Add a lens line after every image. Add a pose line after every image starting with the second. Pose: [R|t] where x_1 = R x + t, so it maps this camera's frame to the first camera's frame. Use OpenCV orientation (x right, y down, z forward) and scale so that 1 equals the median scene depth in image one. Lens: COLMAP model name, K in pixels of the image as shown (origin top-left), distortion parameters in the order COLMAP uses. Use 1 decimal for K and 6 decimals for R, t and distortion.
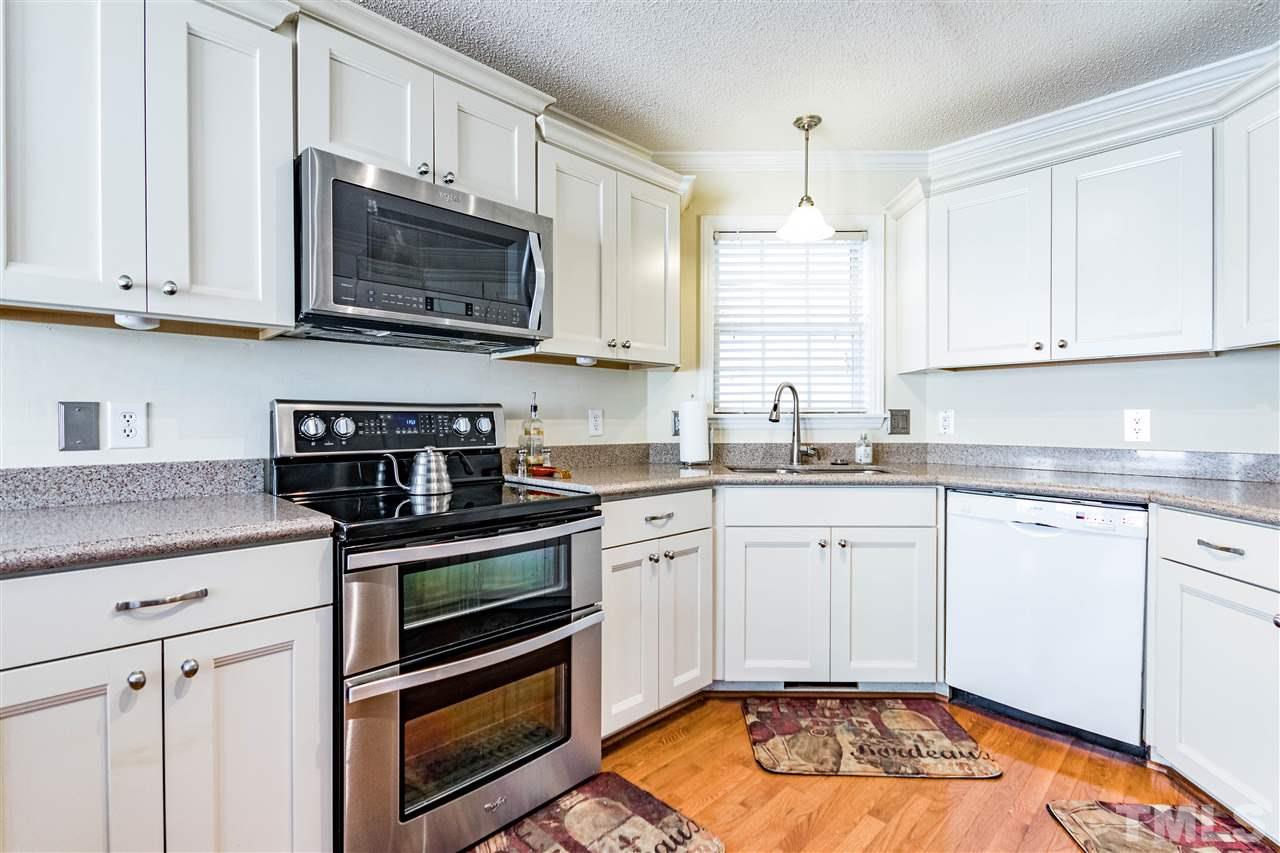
lens RADIAL K [[586.1, 0, 641.0], [0, 586.1, 423.2], [0, 0, 1]] dist [0.002148, -0.002502]
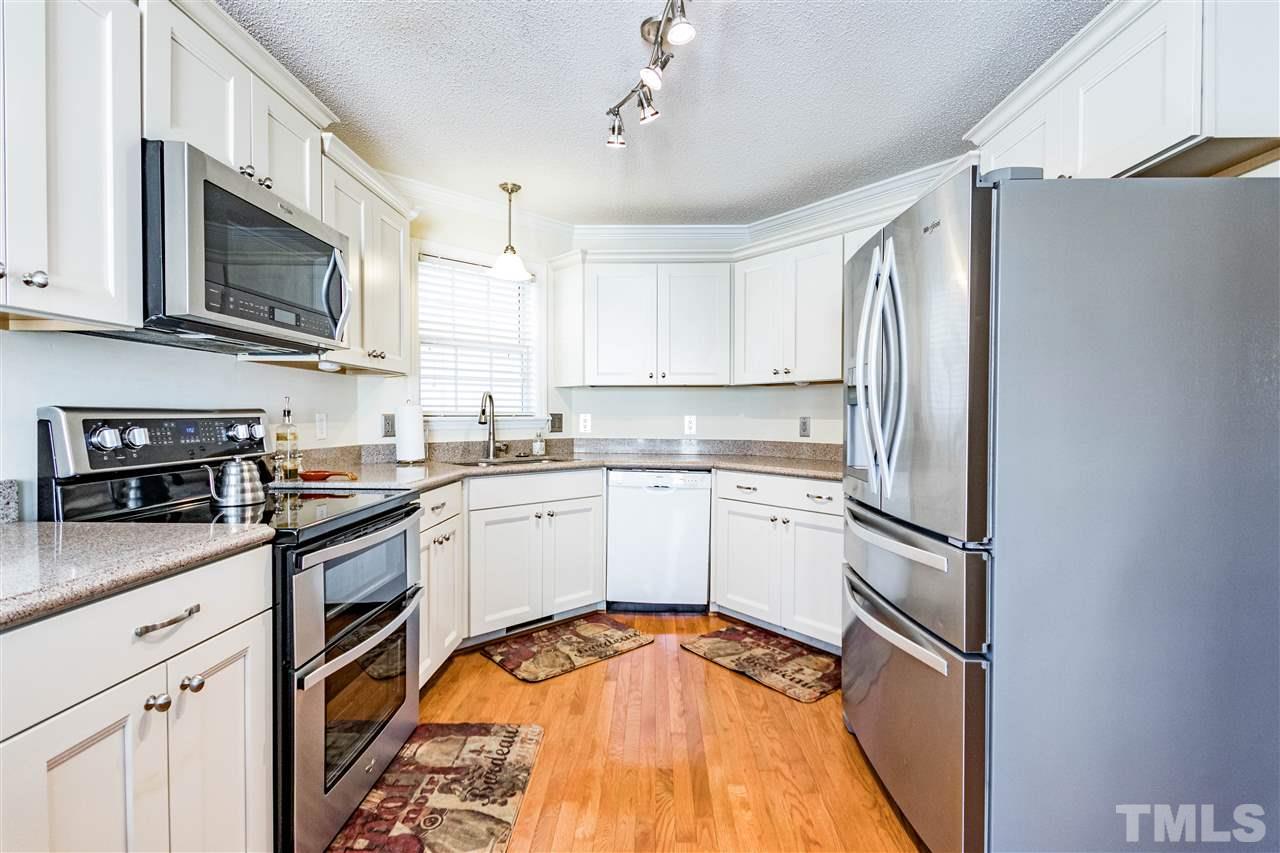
lens RADIAL K [[586.1, 0, 638.0], [0, 586.1, 424.9], [0, 0, 1]] dist [0.002148, -0.002502]
pose [[0.721016, -0.009483, 0.692853, -0.505269], [0.001055, 0.999920, 0.012588, -0.020071], [-0.692917, -0.008346, 0.720969, -0.135717]]
